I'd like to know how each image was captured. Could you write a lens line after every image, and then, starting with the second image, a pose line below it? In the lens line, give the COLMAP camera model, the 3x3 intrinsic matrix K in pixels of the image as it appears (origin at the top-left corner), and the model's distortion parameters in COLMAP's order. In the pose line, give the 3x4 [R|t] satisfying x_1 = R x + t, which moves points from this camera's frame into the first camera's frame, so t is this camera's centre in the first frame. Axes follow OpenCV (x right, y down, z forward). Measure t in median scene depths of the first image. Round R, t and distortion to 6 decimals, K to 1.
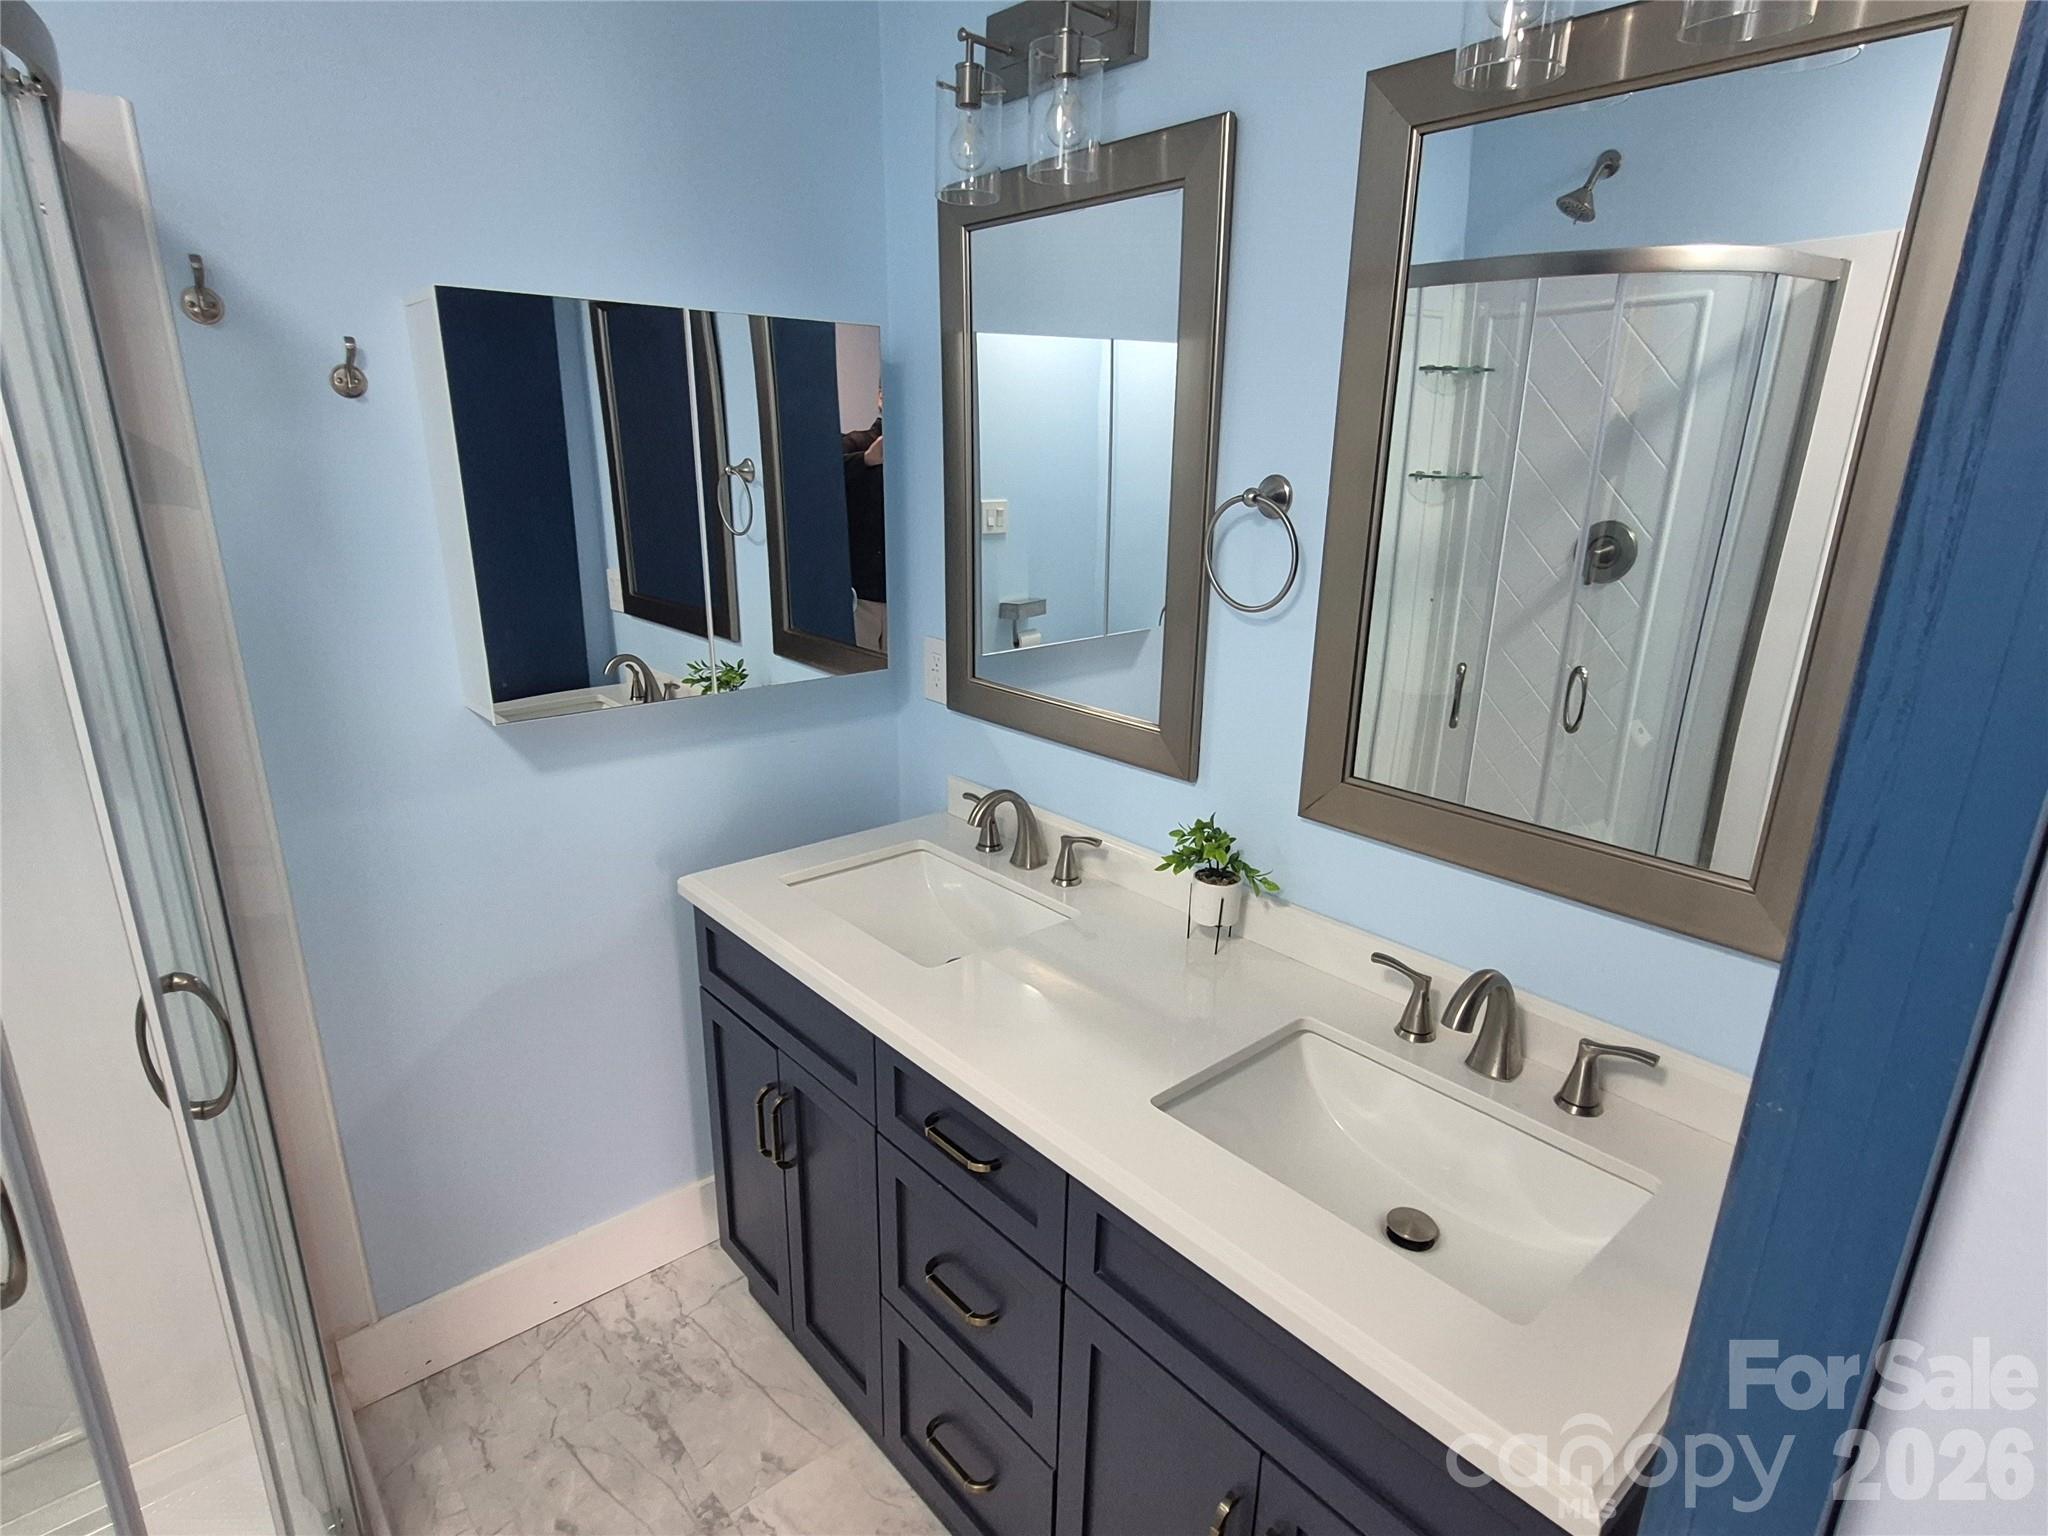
lens RADIAL K [[1117.7, 0, 1038.4], [0, 1117.7, 797.4], [0, 0, 1]] dist [0.010232, -0.003174]
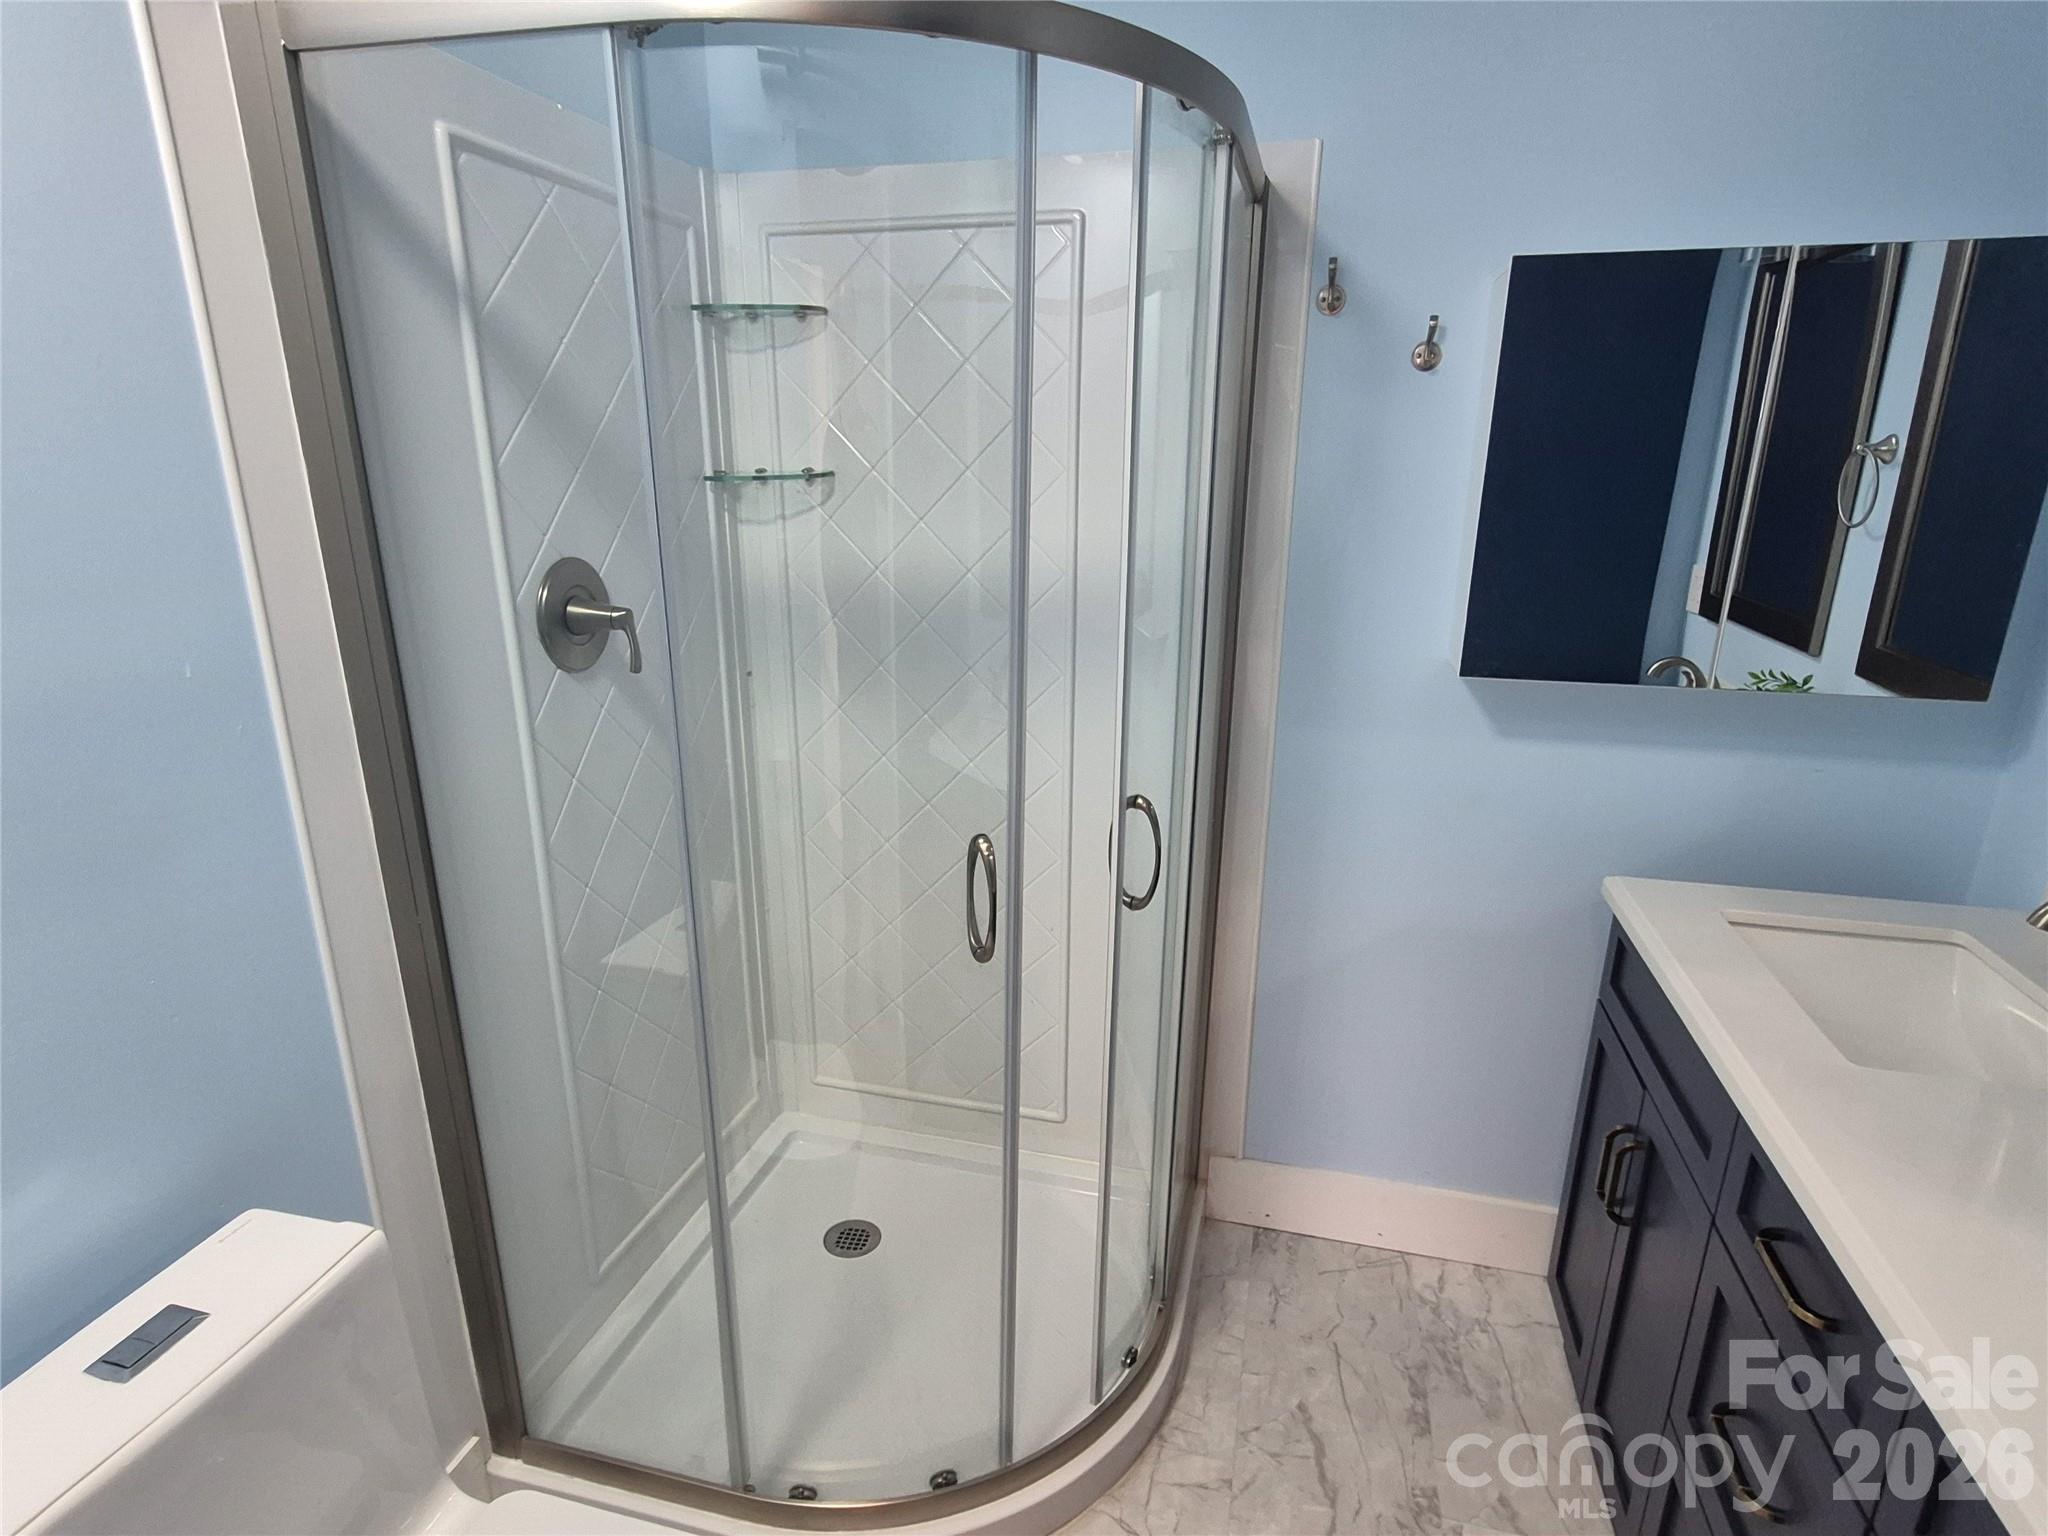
lens RADIAL K [[1117.7, 0, 1002.7], [0, 1117.7, 800.6], [0, 0, 1]] dist [0.010232, -0.003174]
pose [[0.559243, 0.239450, -0.793670, 0.126353], [-0.249106, 0.961671, 0.114608, 0.030404], [0.790692, 0.133614, 0.597456, 0.043722]]
